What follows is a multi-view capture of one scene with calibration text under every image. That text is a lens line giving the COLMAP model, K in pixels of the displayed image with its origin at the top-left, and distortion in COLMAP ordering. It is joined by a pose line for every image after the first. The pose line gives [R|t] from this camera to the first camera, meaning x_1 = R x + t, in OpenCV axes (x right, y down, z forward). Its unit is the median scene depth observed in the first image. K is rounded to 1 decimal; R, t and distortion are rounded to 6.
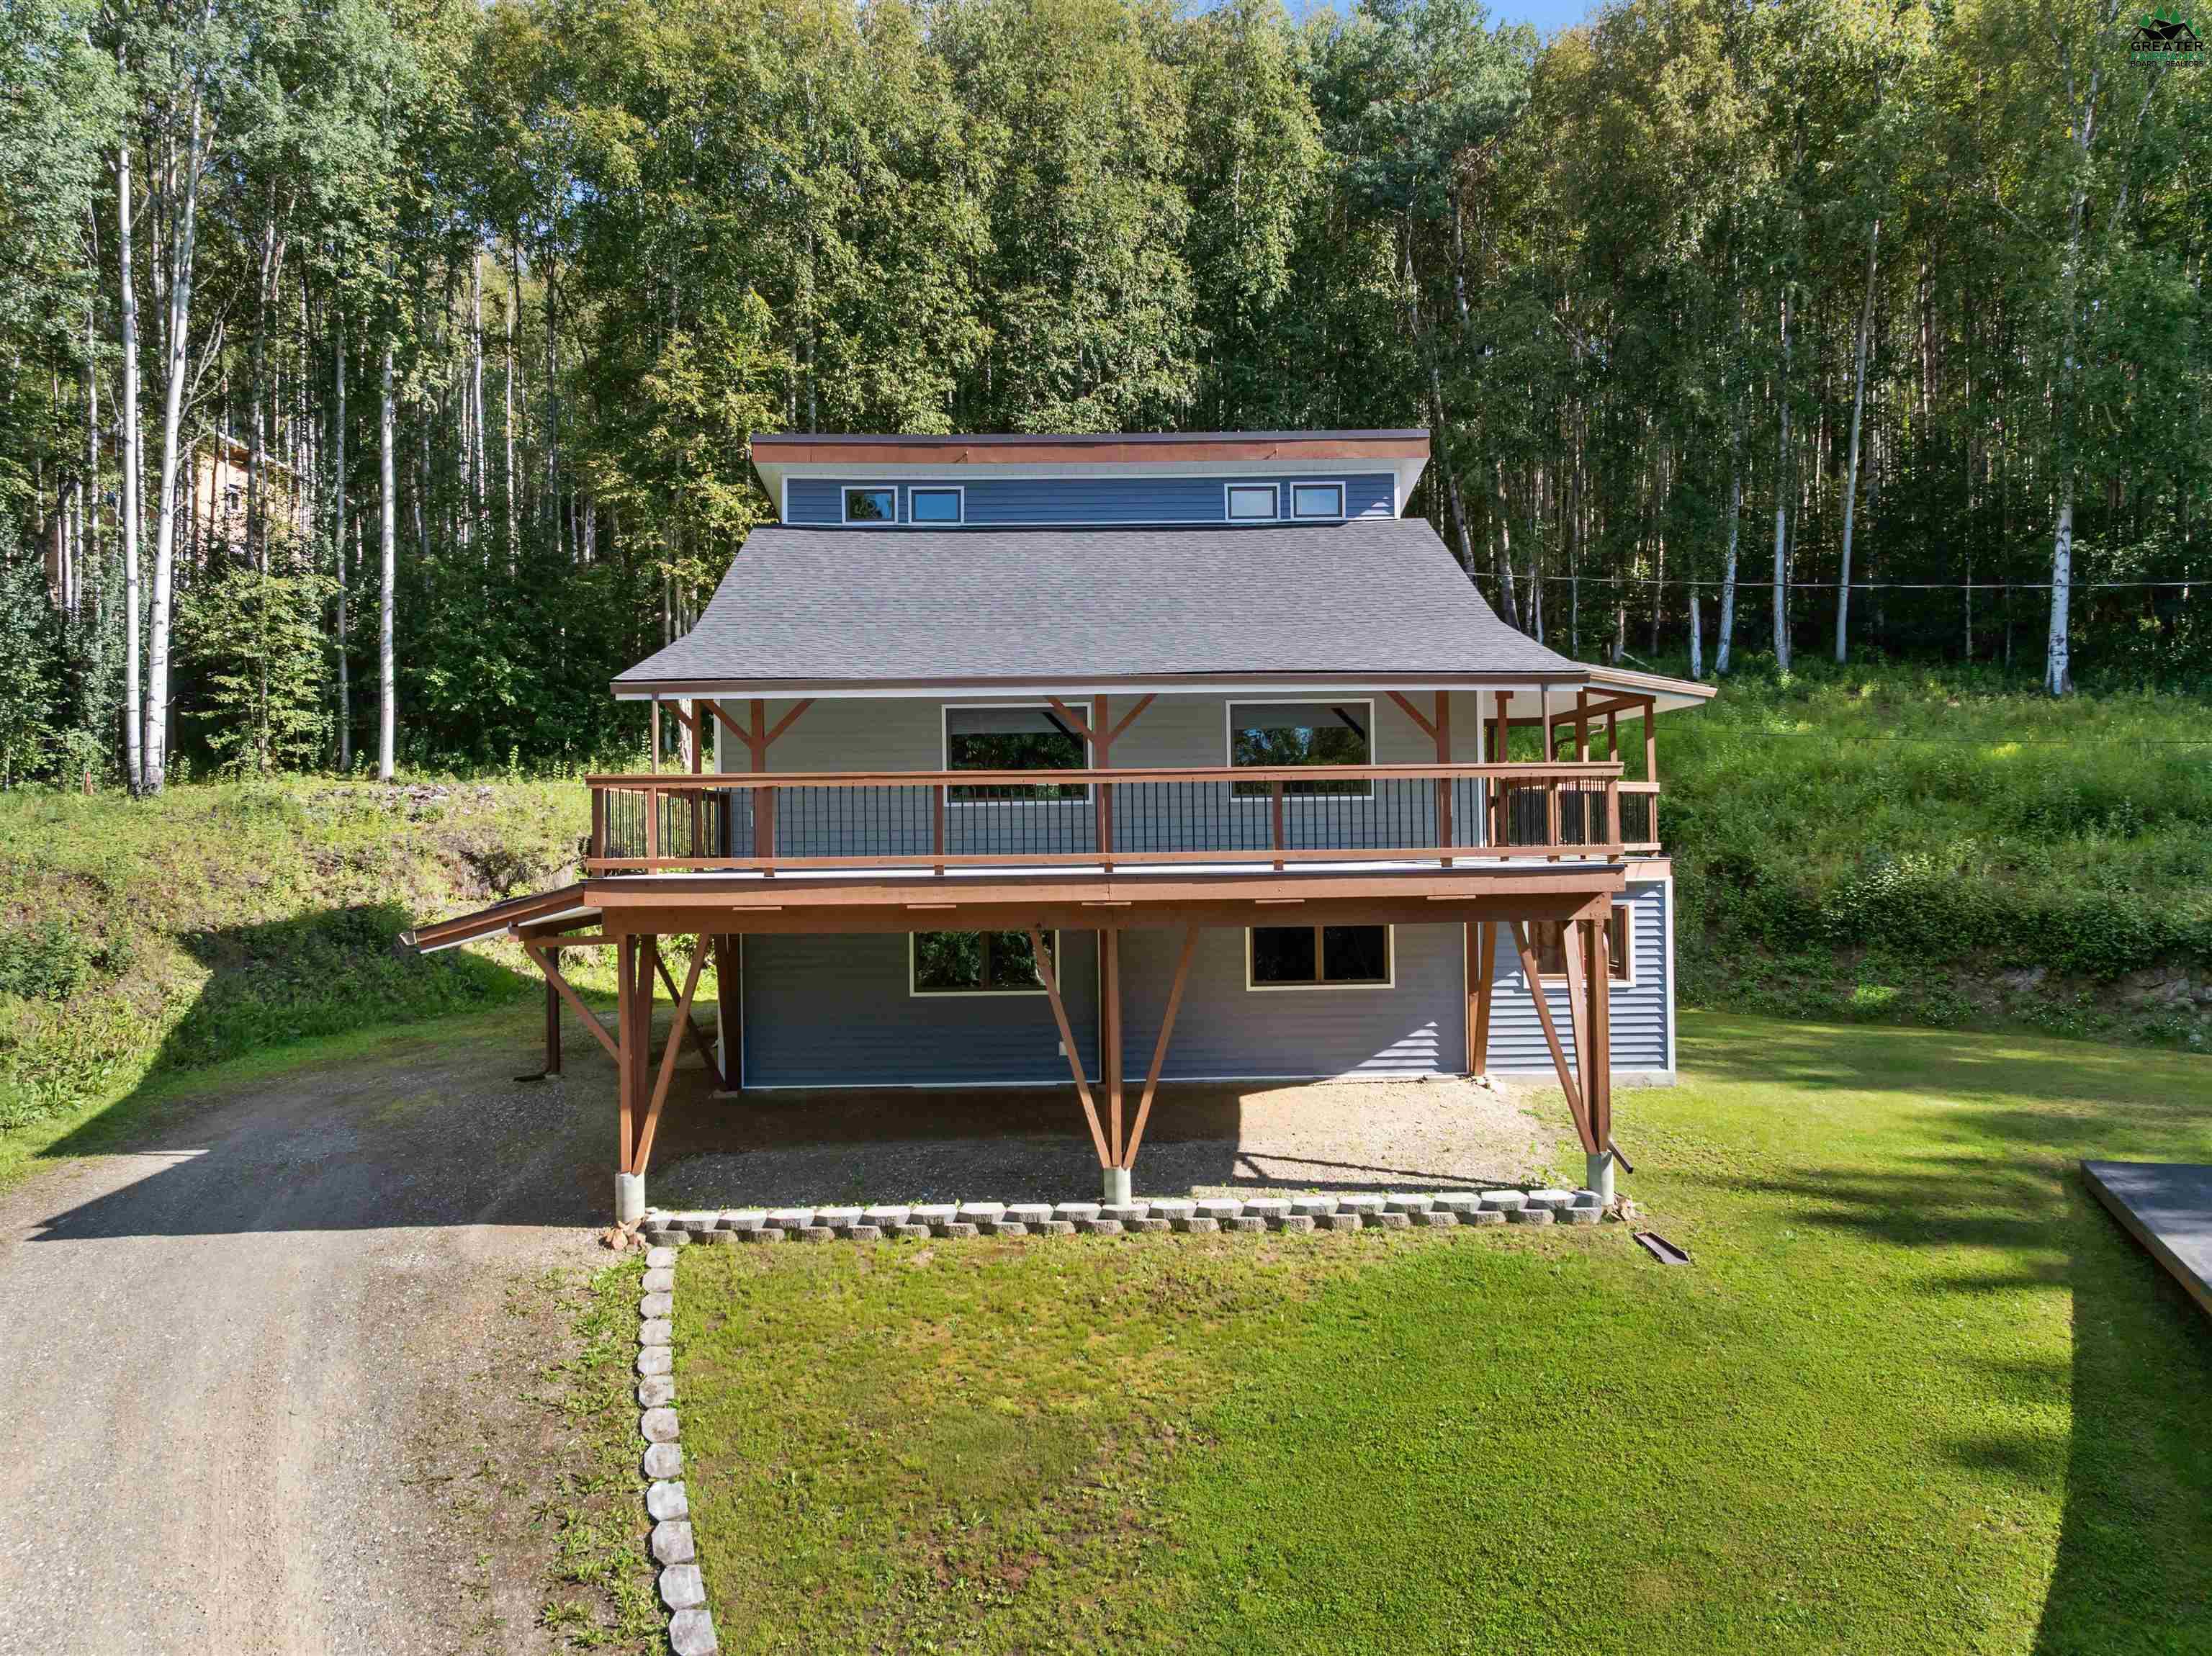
lens RADIAL K [[1557.9, 0, 1113.8], [0, 1557.9, 831.2], [0, 0, 1]] dist [-0.042646, 0.007362]
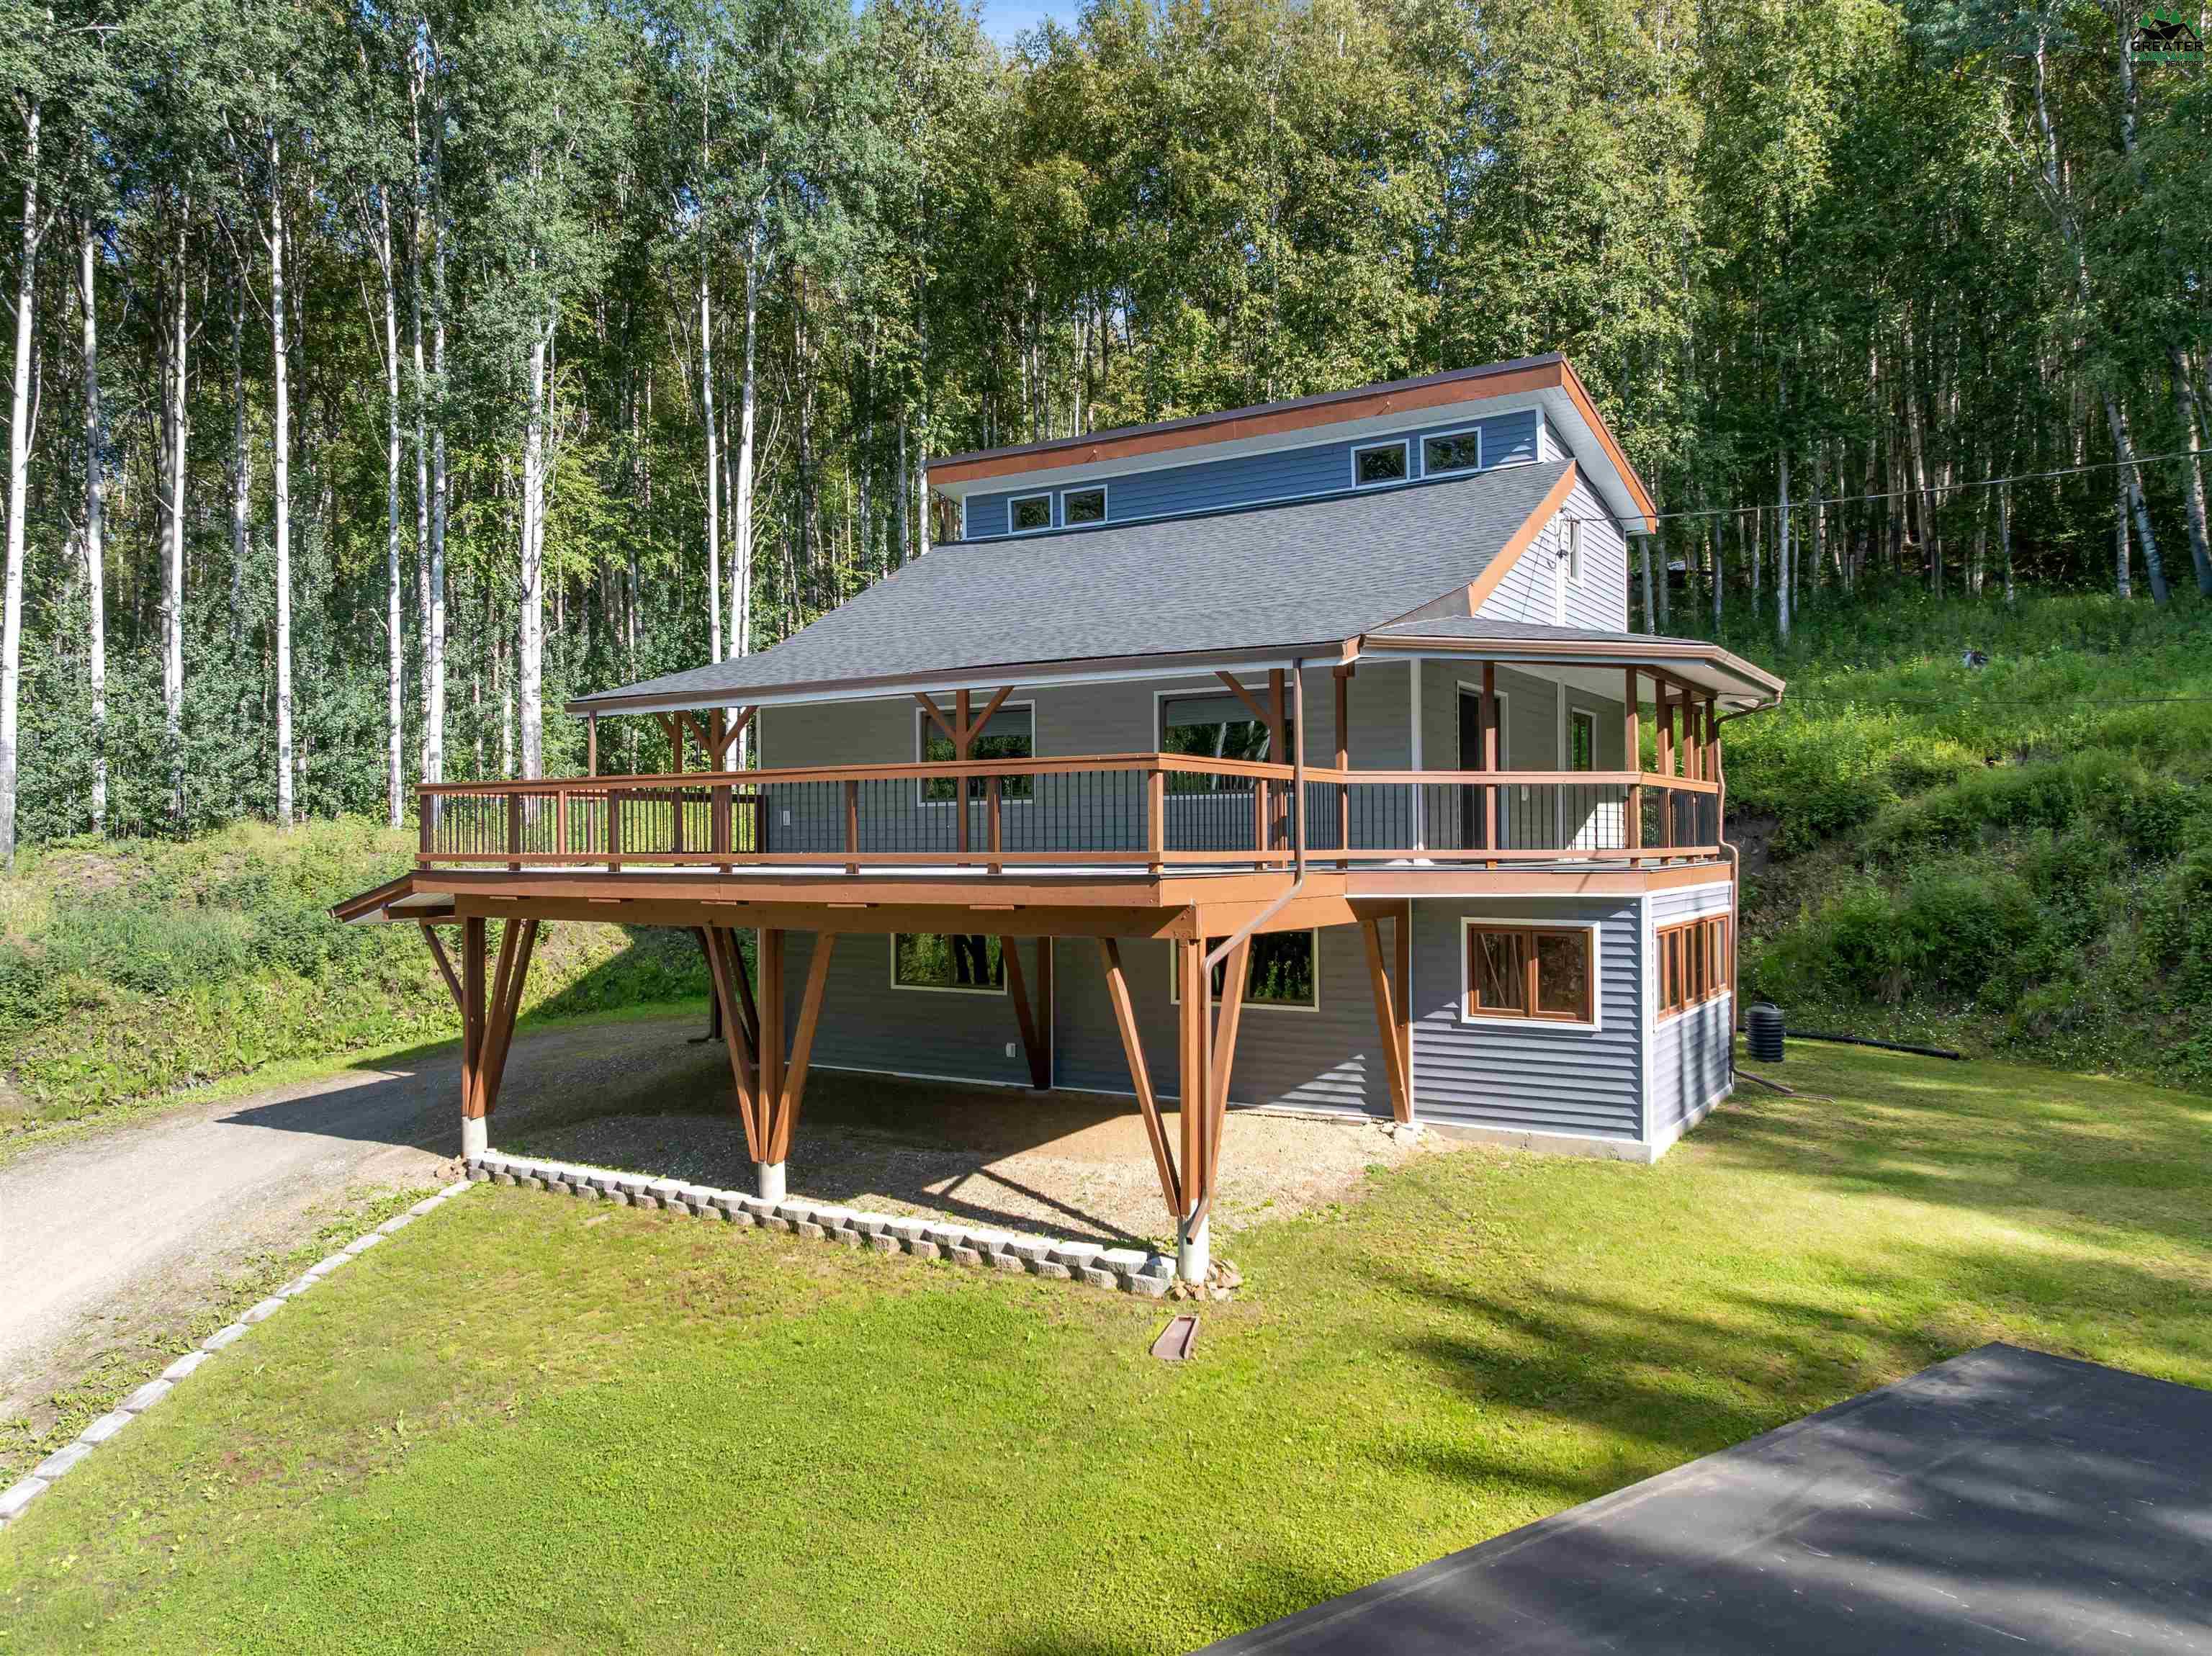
lens RADIAL K [[1557.9, 0, 1113.8], [0, 1557.9, 831.2], [0, 0, 1]] dist [-0.042646, 0.007362]
pose [[0.836373, 0.003609, -0.548149, 0.328959], [-0.001367, 0.999989, 0.004497, -0.002606], [0.548159, -0.003012, 0.836369, 0.120470]]
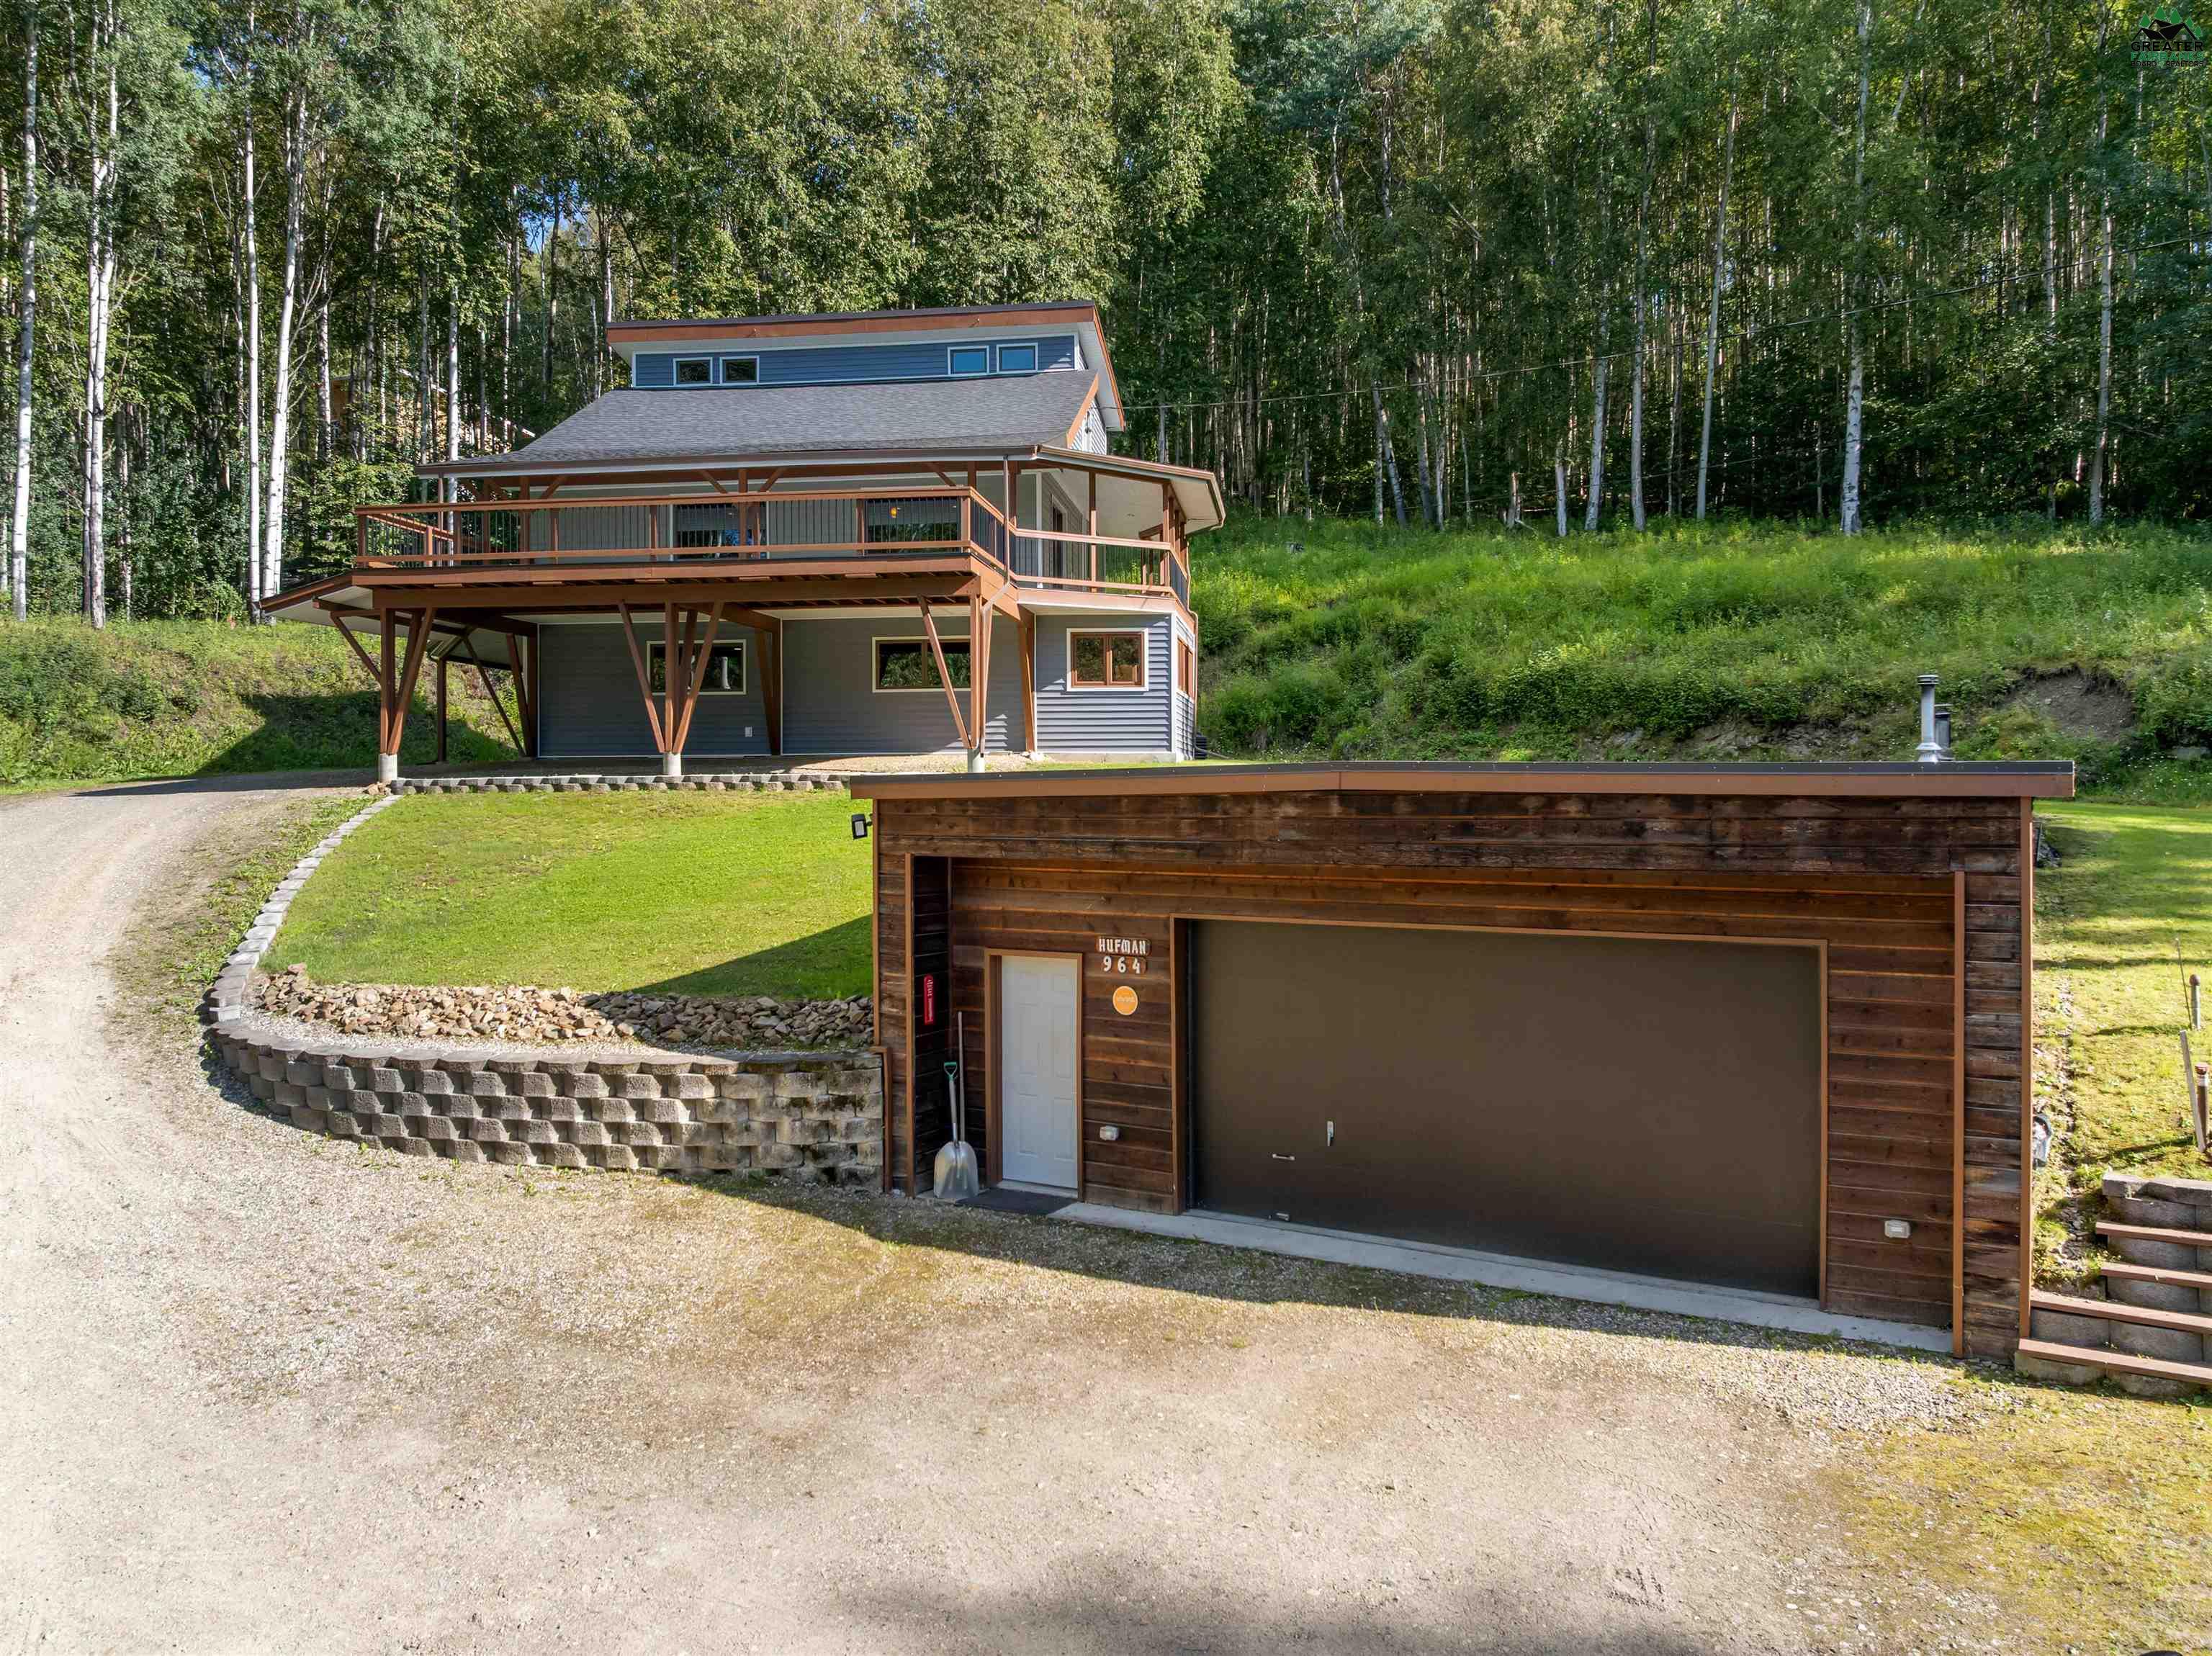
lens RADIAL K [[1566.6, 0, 1113.6], [0, 1566.6, 787.7], [0, 0, 1]] dist [-0.031701, -0.006504]
pose [[0.988972, 0.008875, -0.147838, 0.300414], [-0.008055, 0.999949, 0.006143, 0.104320], [0.147885, -0.004884, 0.988993, -0.222610]]
